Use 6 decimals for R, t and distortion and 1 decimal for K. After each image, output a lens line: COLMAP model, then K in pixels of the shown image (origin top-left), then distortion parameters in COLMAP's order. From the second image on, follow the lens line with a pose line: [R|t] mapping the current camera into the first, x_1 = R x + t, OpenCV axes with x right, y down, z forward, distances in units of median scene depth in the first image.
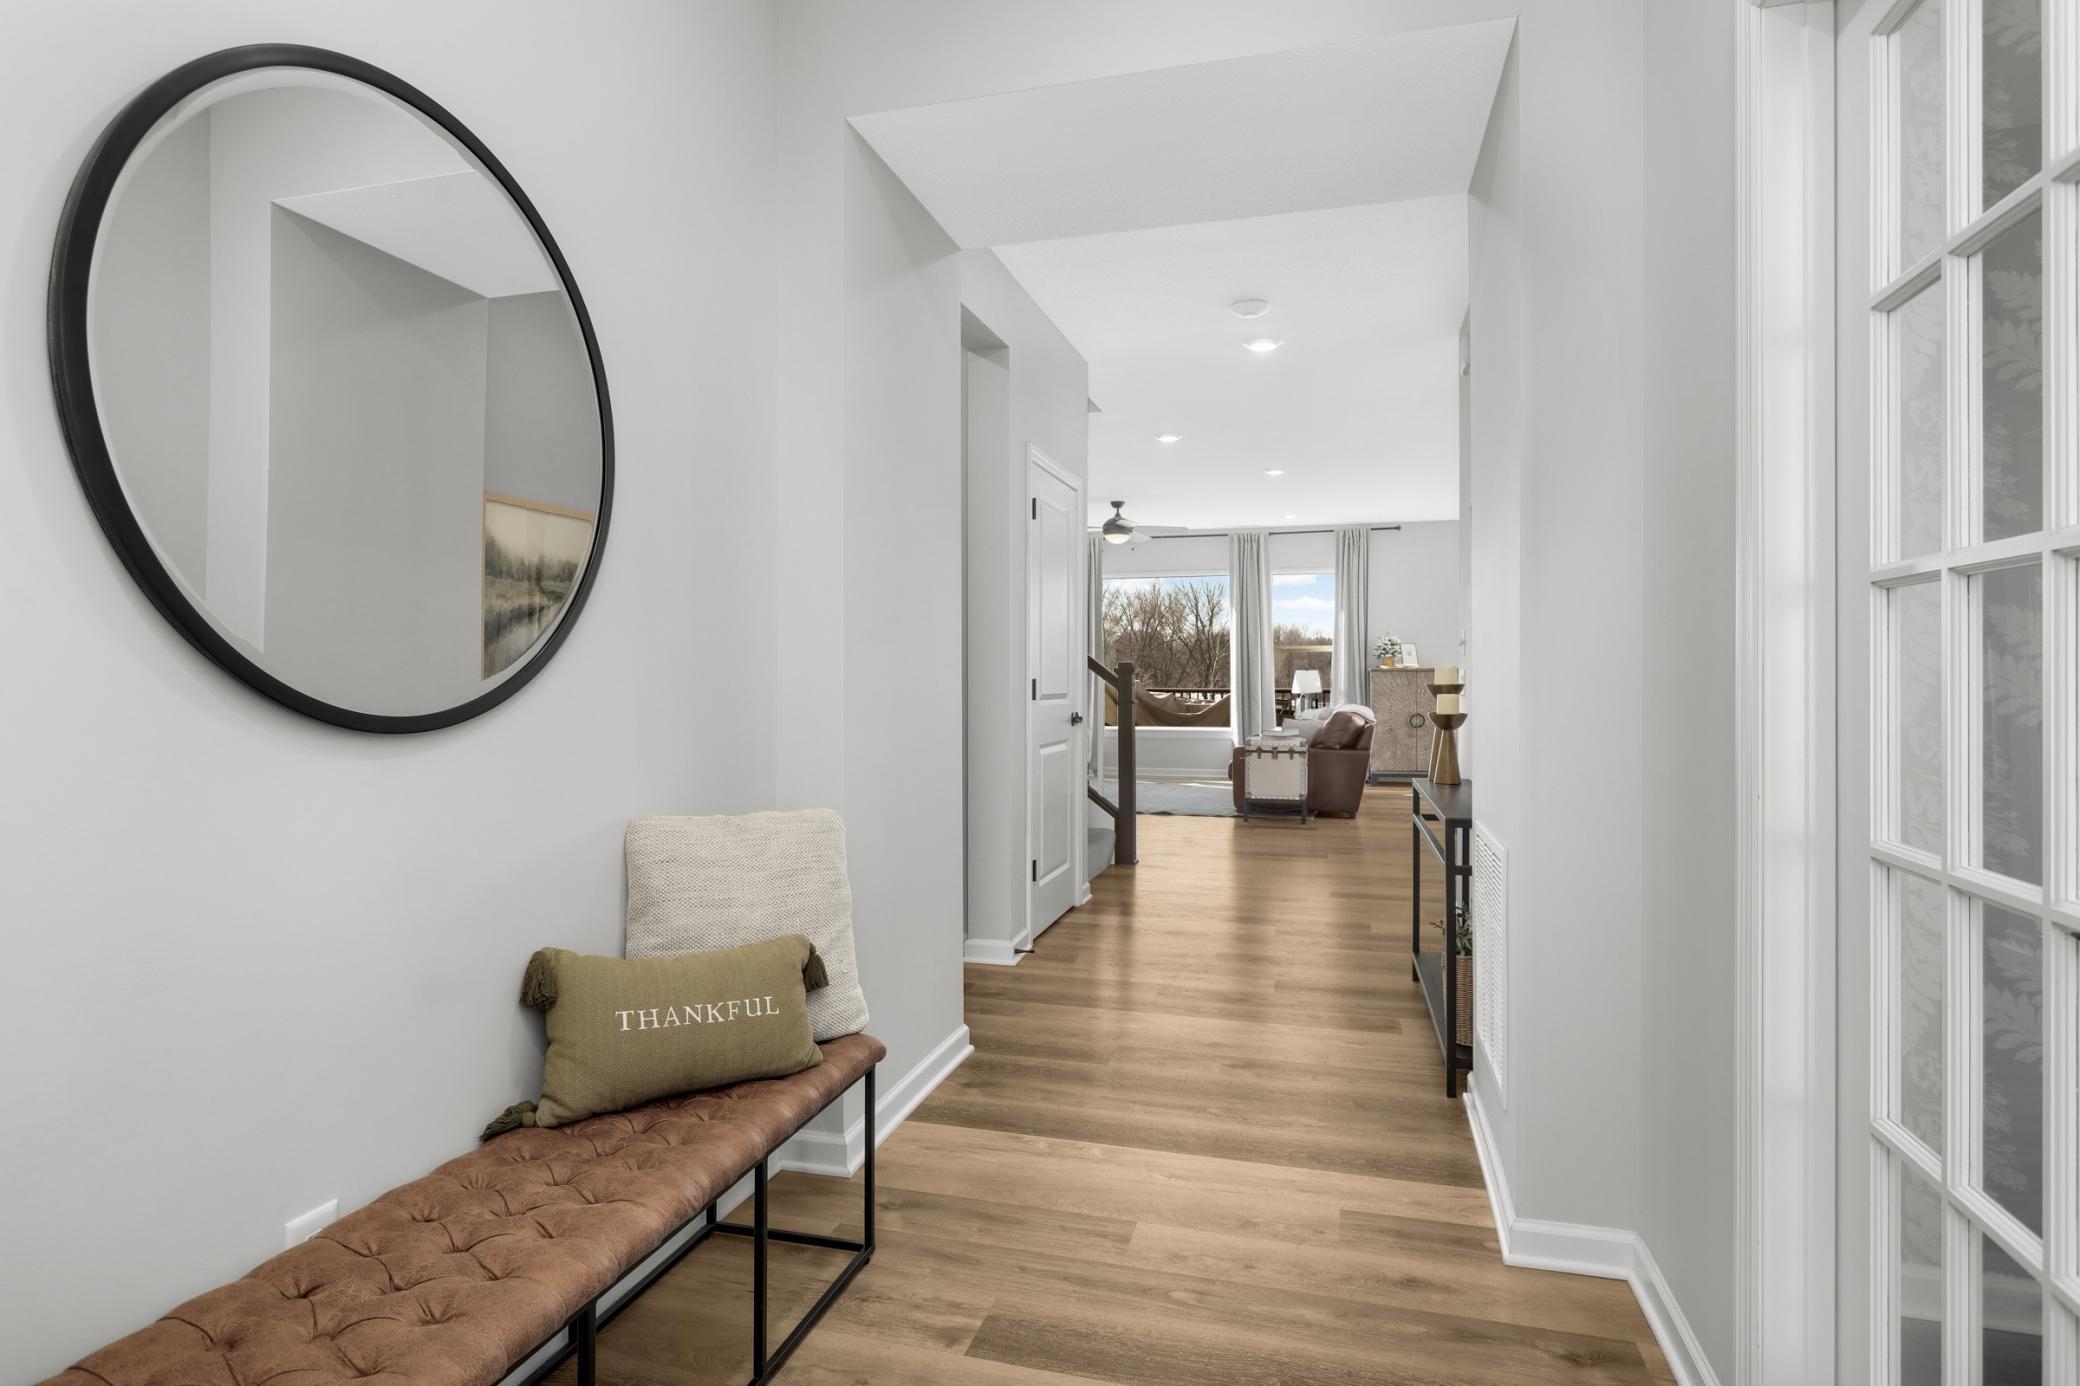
lens RADIAL K [[1095.0, 0, 1044.0], [0, 1095.0, 676.1], [0, 0, 1]] dist [0.001598, 0.000147]
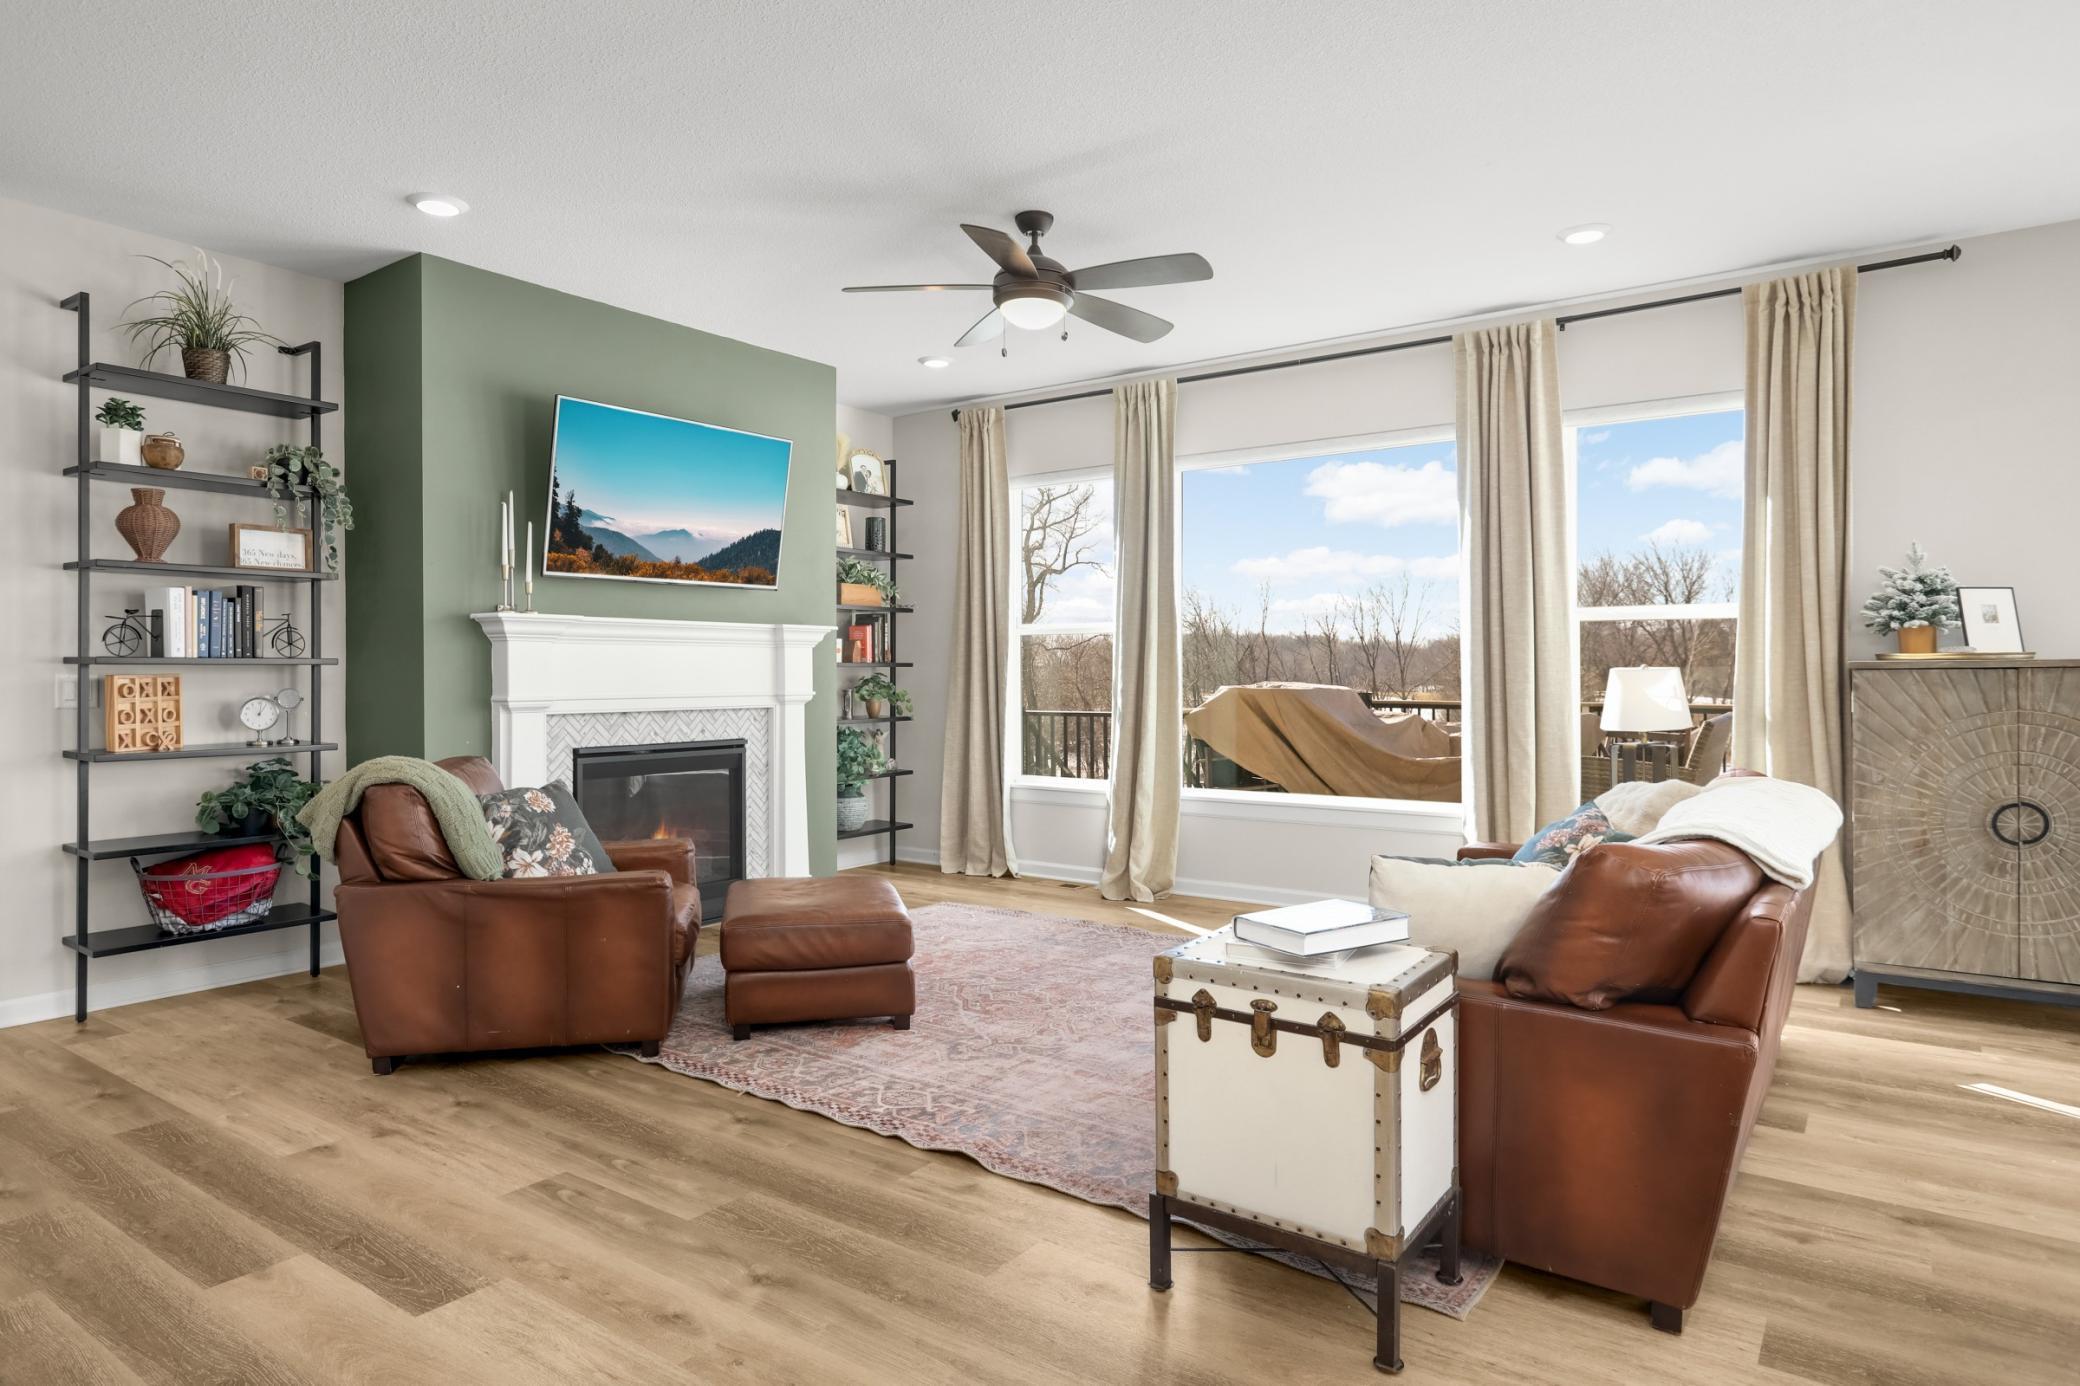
lens RADIAL K [[1228.1, 0, 1027.6], [0, 1228.1, 672.7], [0, 0, 1]] dist [0.001986, 0.001631]
pose [[0.938789, -0.002501, -0.344482, 0.189376], [0.001369, 0.999993, -0.003531, -0.002433], [0.344489, 0.002843, 0.938786, 0.553675]]
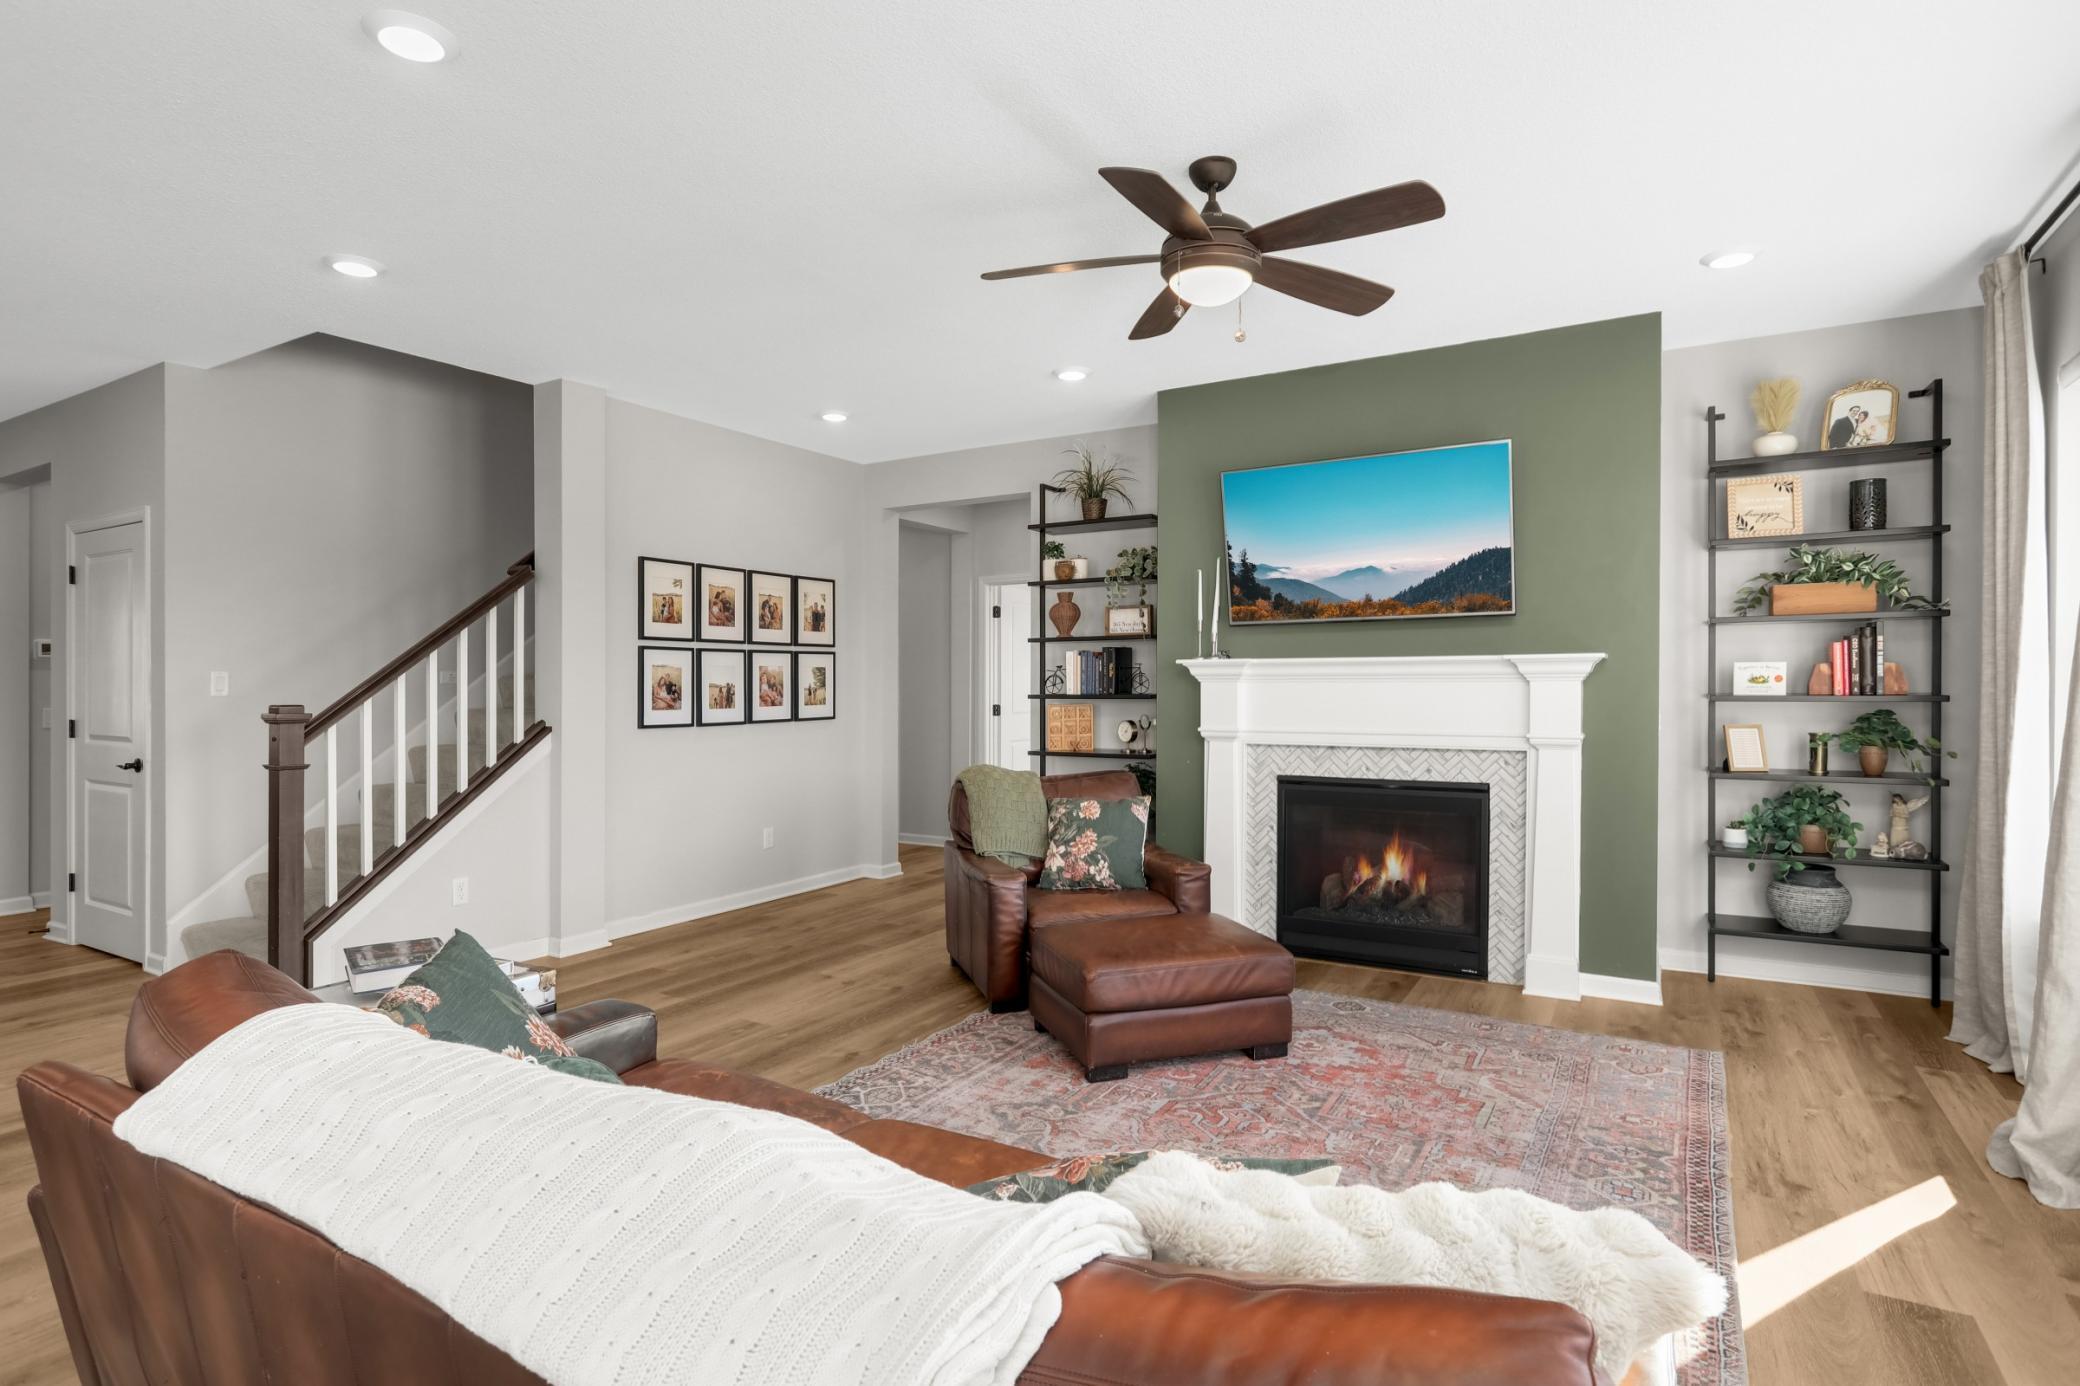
lens RADIAL K [[1095.0, 0, 1044.0], [0, 1095.0, 676.1], [0, 0, 1]] dist [0.001598, 0.000147]
pose [[-0.275290, 0.003795, -0.961354, 0.308577], [0.004039, 0.999988, 0.002791, -0.015463], [0.961353, -0.003114, -0.275302, 0.864035]]
